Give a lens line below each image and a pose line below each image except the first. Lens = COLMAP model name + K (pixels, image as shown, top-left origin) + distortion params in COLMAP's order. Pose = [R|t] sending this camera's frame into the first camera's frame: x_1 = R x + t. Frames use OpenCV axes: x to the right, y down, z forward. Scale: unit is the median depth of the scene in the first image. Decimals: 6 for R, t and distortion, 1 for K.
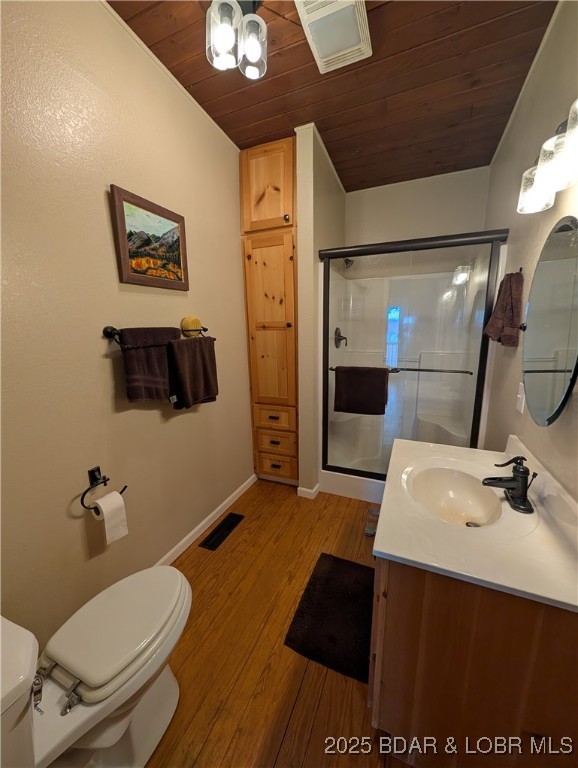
lens RADIAL K [[291.6, 0, 289.6], [0, 291.6, 386.5], [0, 0, 1]] dist [-0.000215, 0.000467]
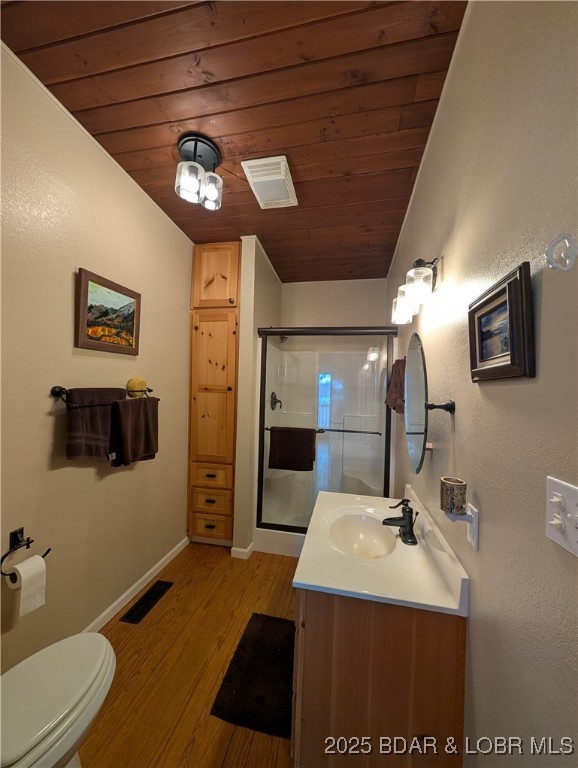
lens RADIAL K [[291.6, 0, 289.2], [0, 291.6, 386.5], [0, 0, 1]] dist [-0.000215, 0.000467]
pose [[0.979161, 0.042803, 0.198525, -0.001006], [-0.002220, 0.979735, -0.200284, 0.005654], [-0.203075, 0.195669, 0.959413, -0.156485]]
